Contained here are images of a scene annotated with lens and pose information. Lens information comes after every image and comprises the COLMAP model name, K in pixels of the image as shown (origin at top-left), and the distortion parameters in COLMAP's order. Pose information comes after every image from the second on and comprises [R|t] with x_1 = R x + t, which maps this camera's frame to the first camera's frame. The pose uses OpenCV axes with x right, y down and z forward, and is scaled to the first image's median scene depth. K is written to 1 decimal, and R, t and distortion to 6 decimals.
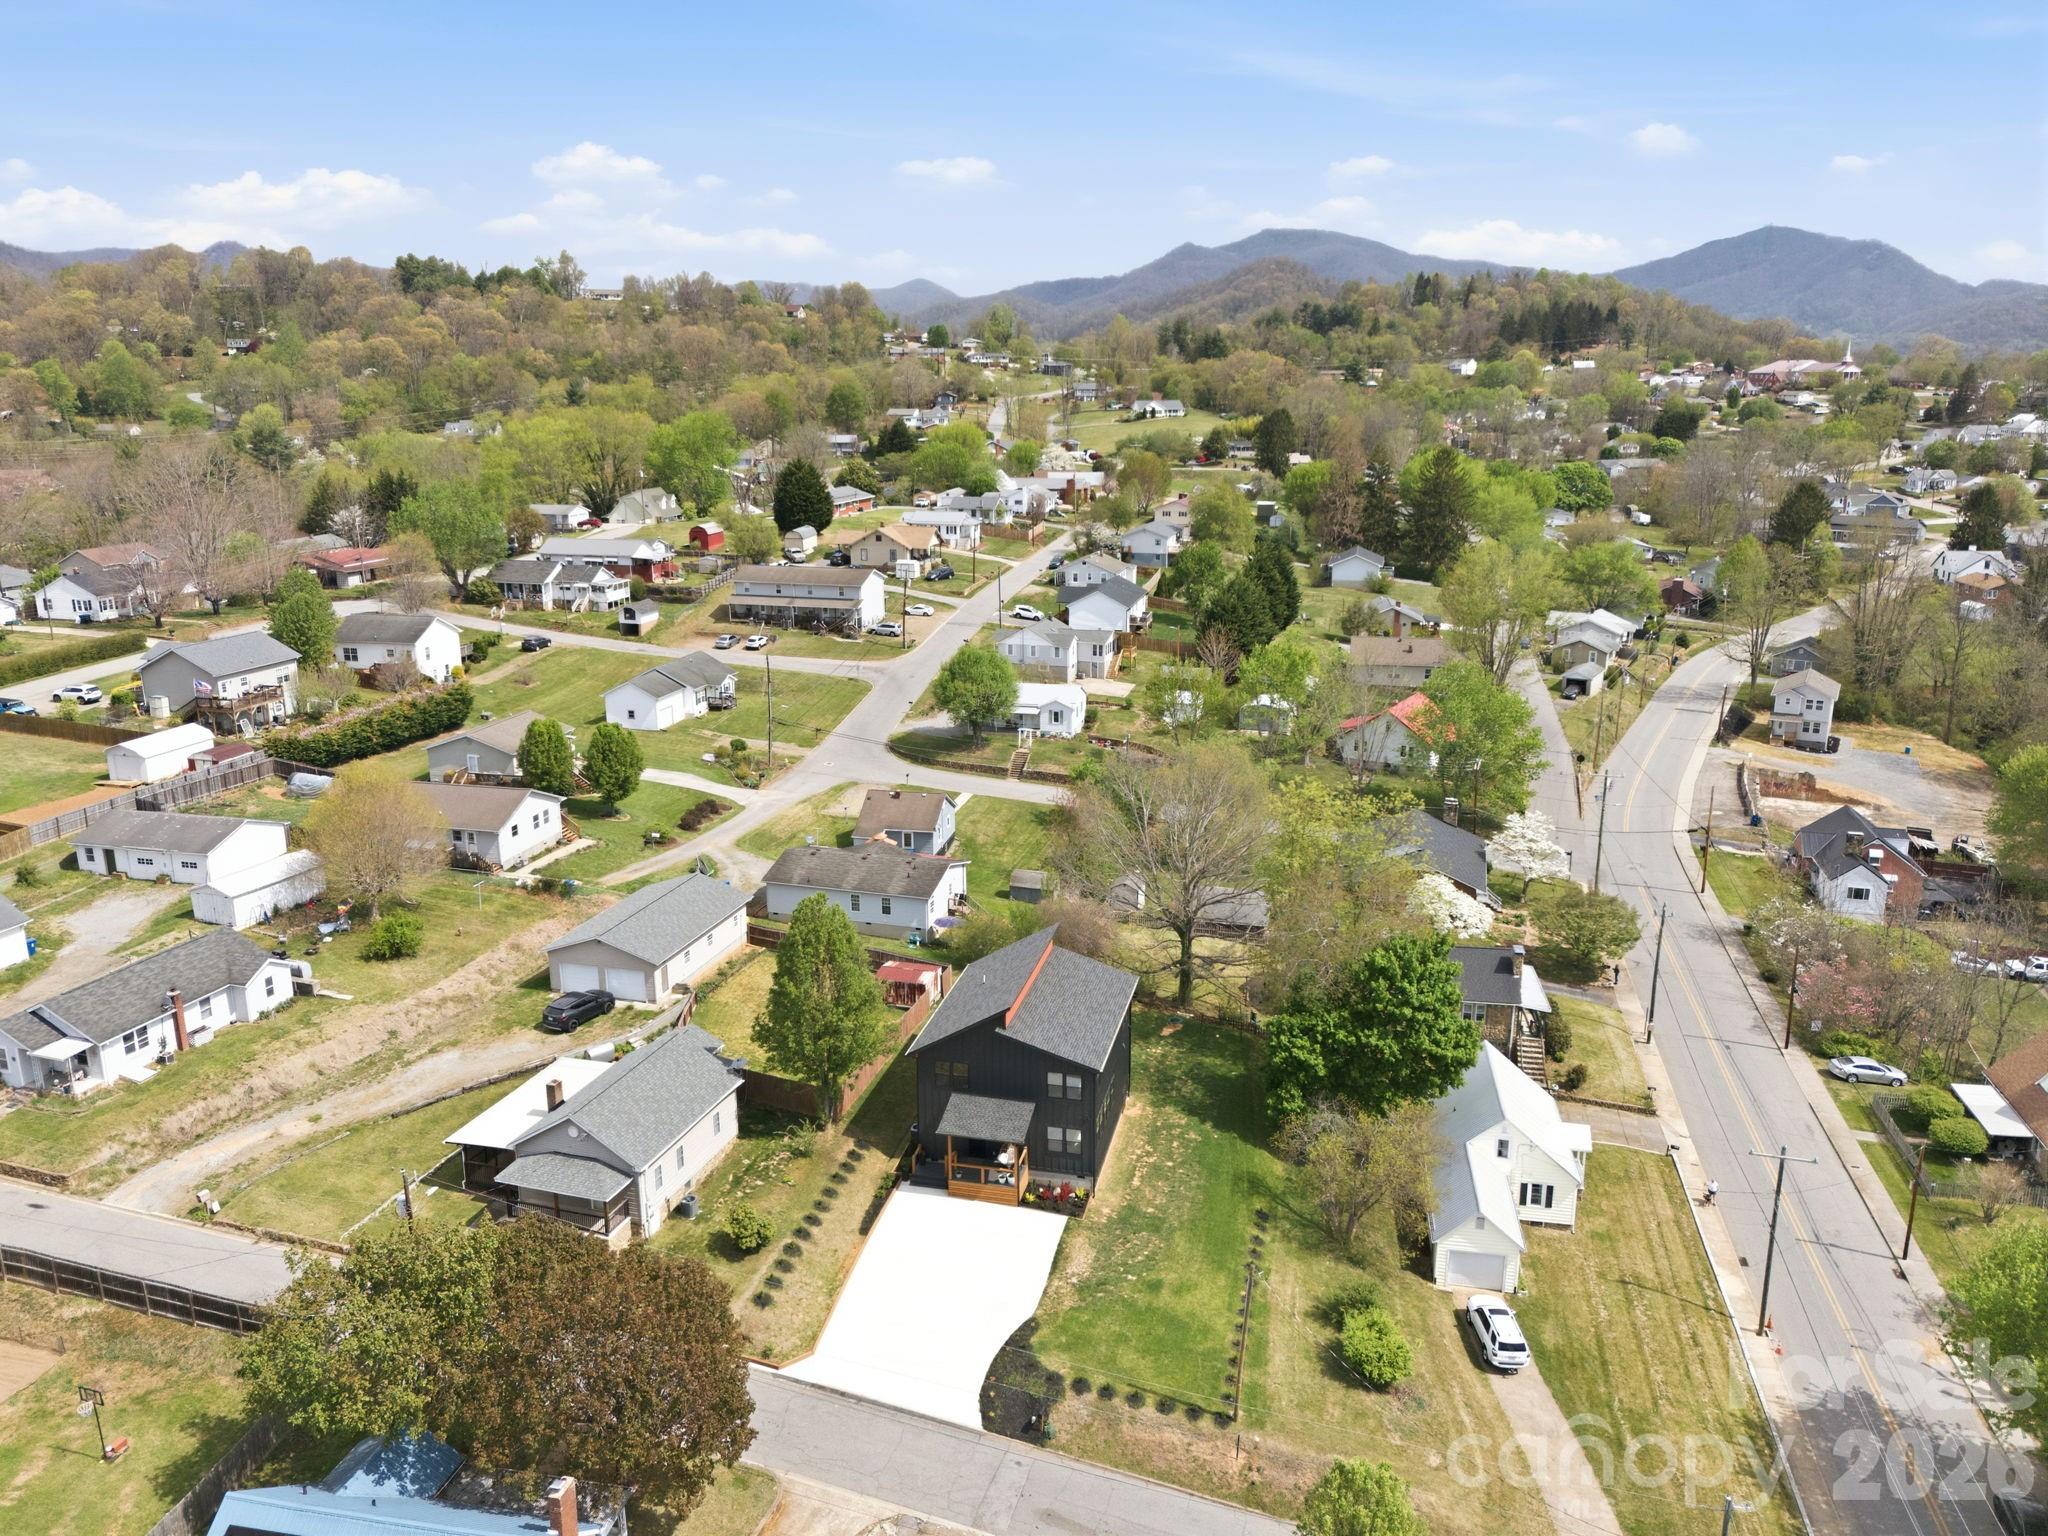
lens RADIAL K [[1499.1, 0, 1031.2], [0, 1499.1, 759.8], [0, 0, 1]] dist [0.080371, -0.090563]
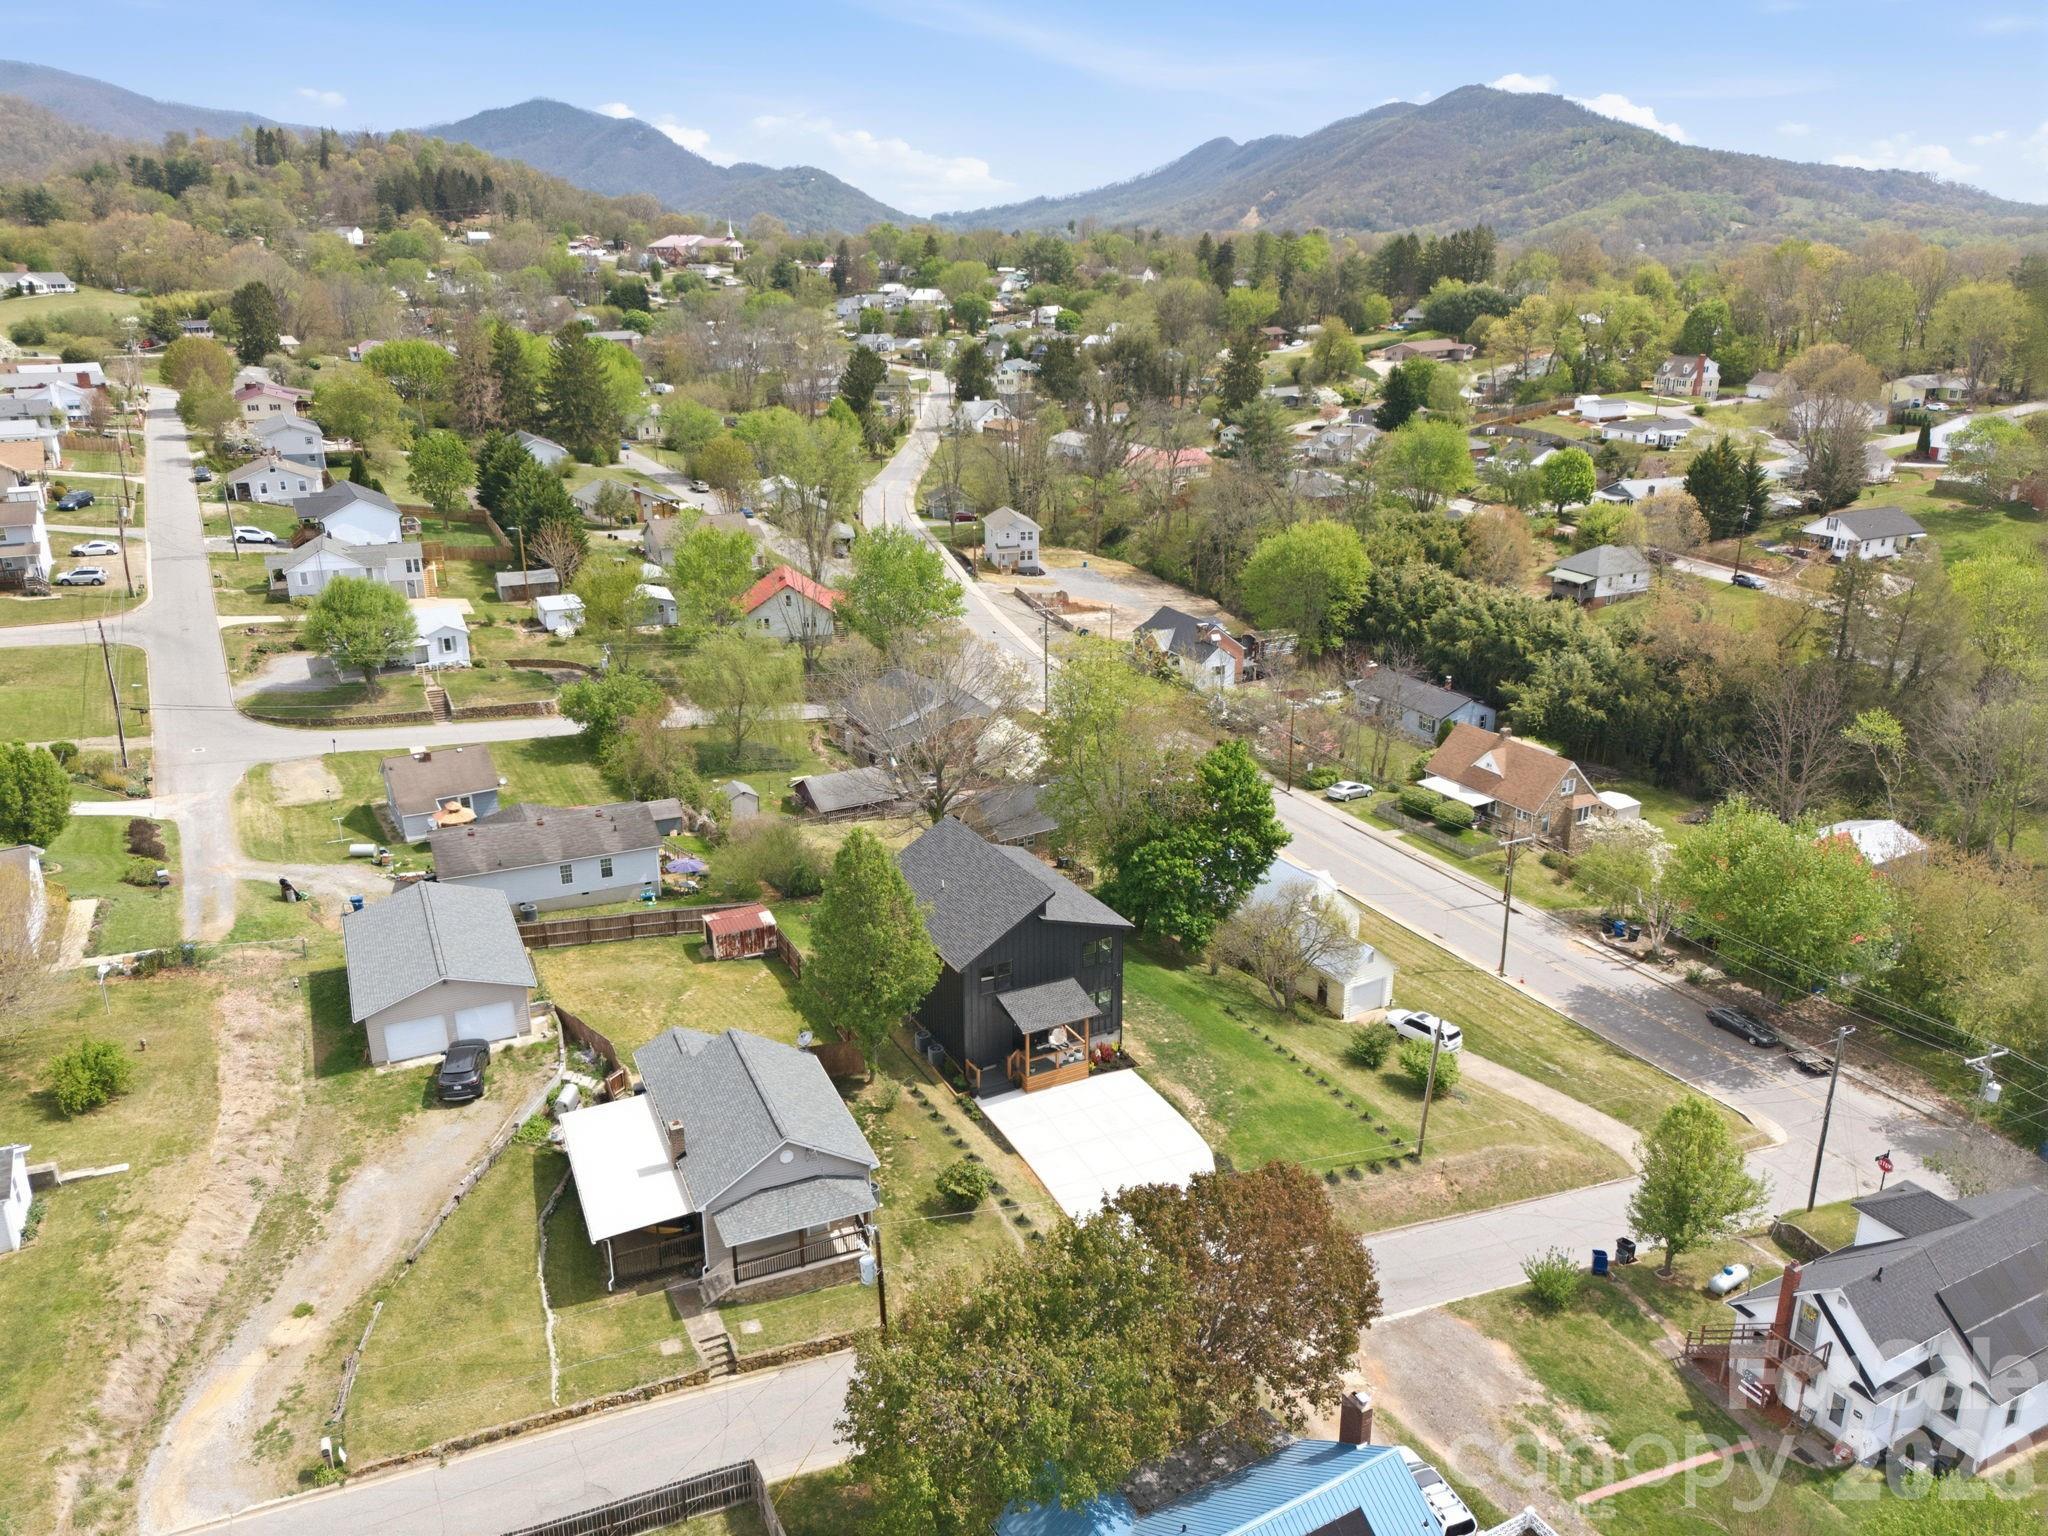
lens RADIAL K [[1499.1, 0, 1031.2], [0, 1499.1, 759.8], [0, 0, 1]] dist [0.080371, -0.090563]
pose [[0.747774, -0.213002, 0.628859, -0.506577], [0.163936, 0.977051, 0.136003, -0.047282], [-0.643396, 0.001393, 0.765532, 0.195756]]
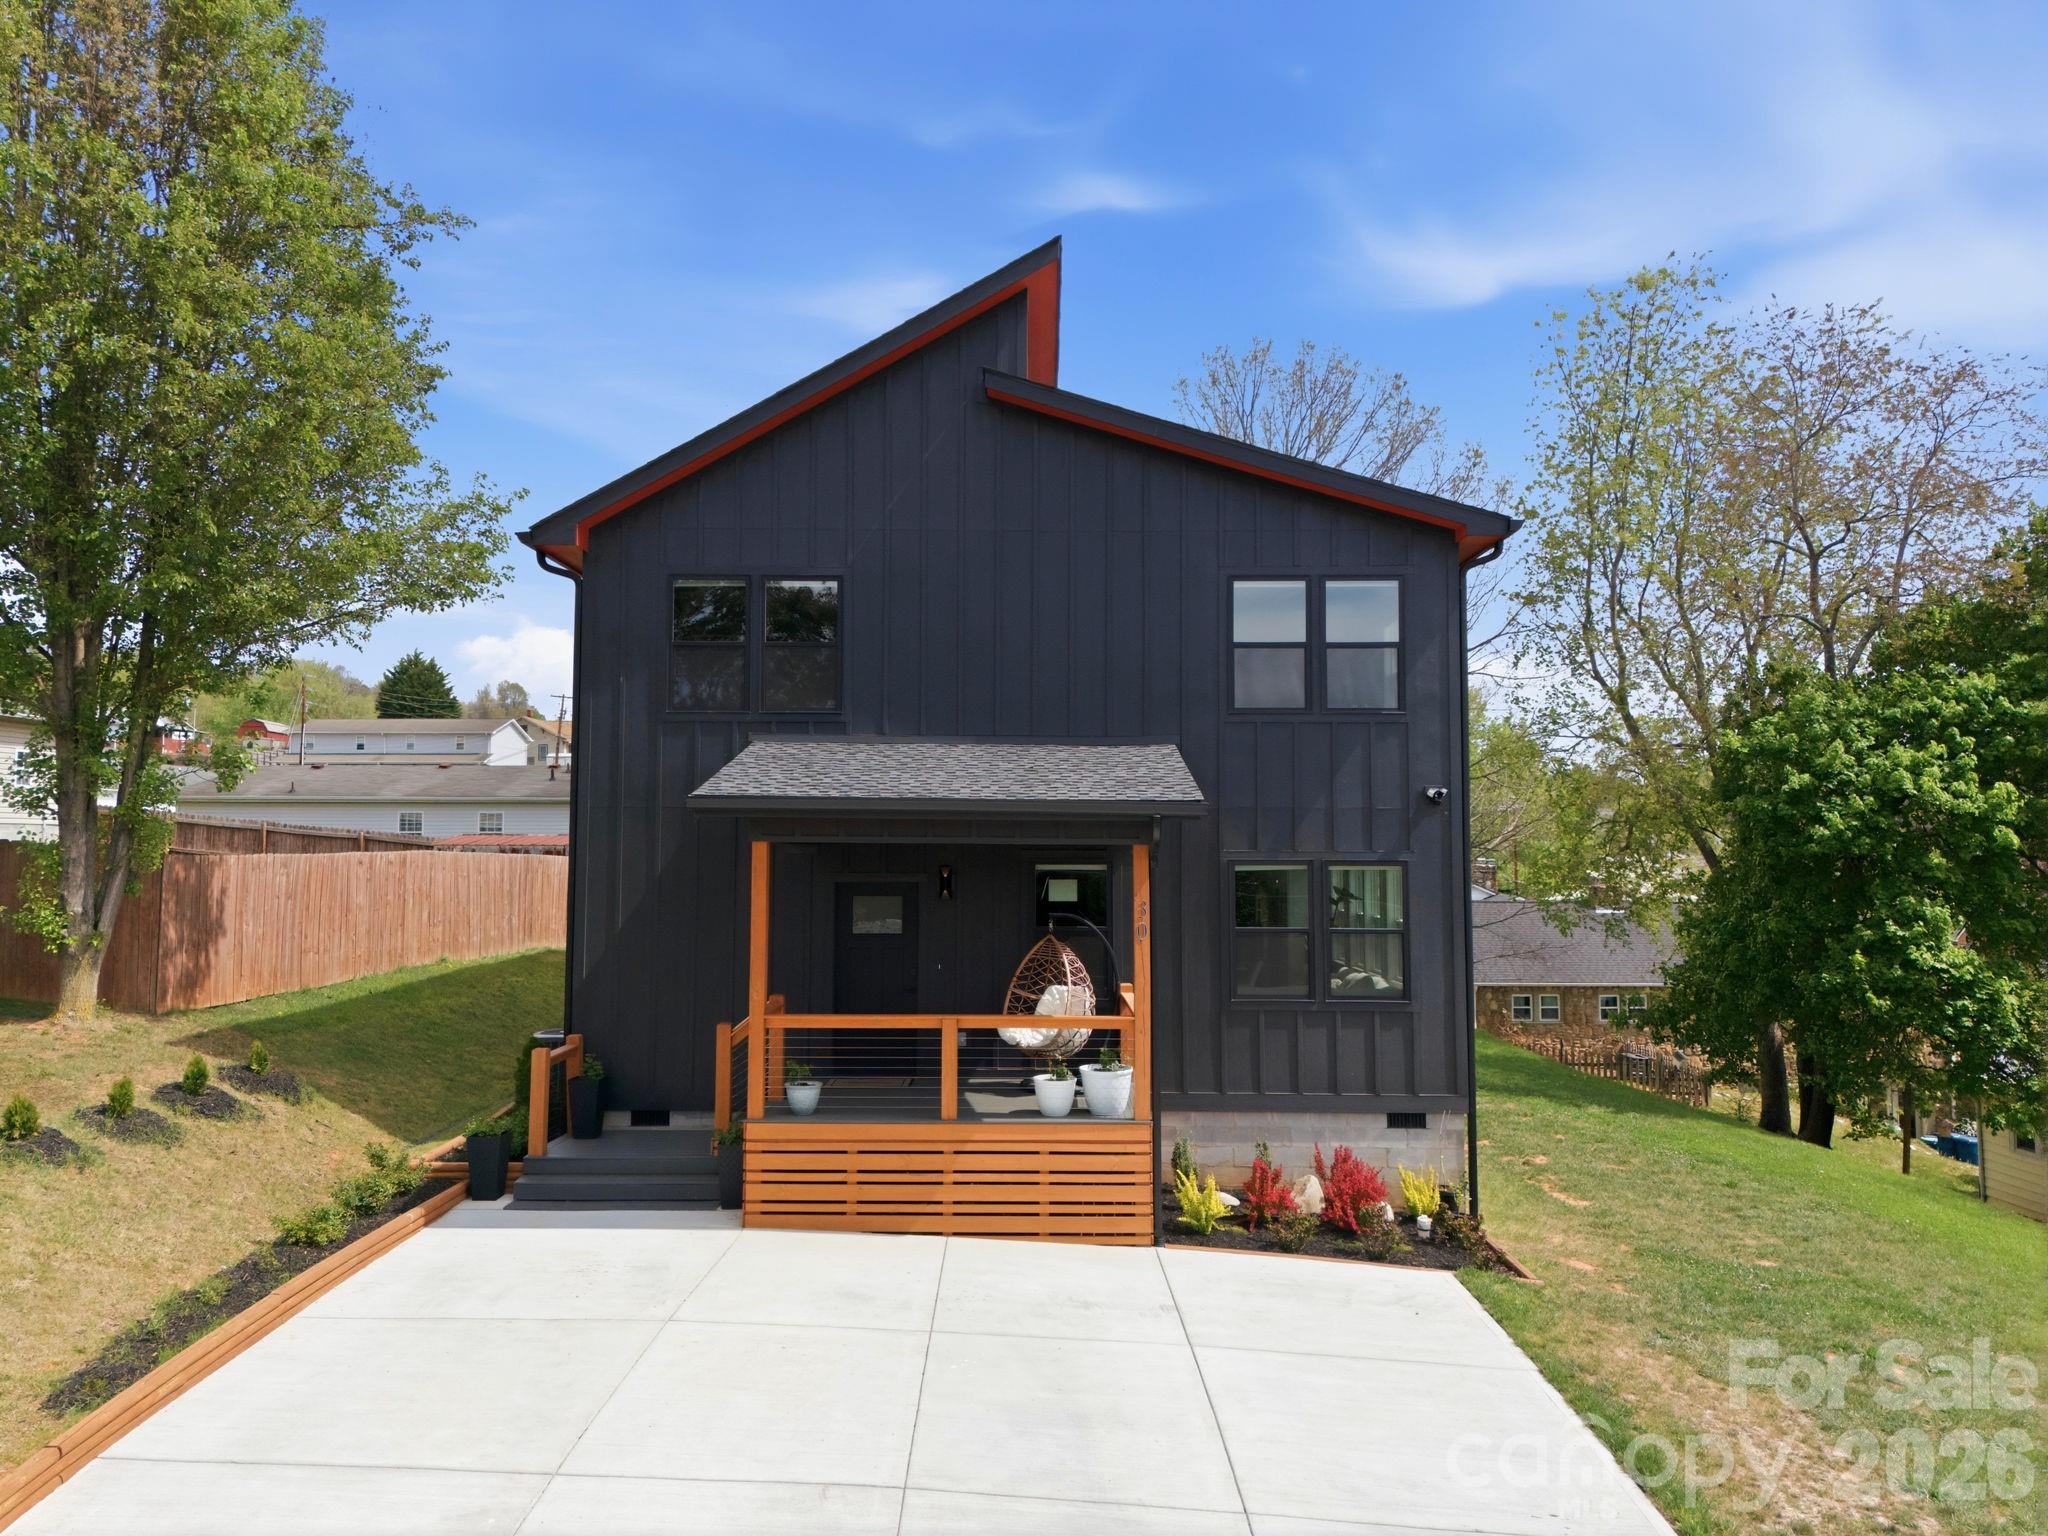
lens RADIAL K [[1499.1, 0, 1031.2], [0, 1499.1, 759.8], [0, 0, 1]] dist [0.080371, -0.090563]
pose [[0.977600, 0.014908, 0.209942, -0.048066], [0.049712, 0.952909, -0.299153, 0.235651], [-0.204515, 0.302888, 0.930823, 0.660224]]
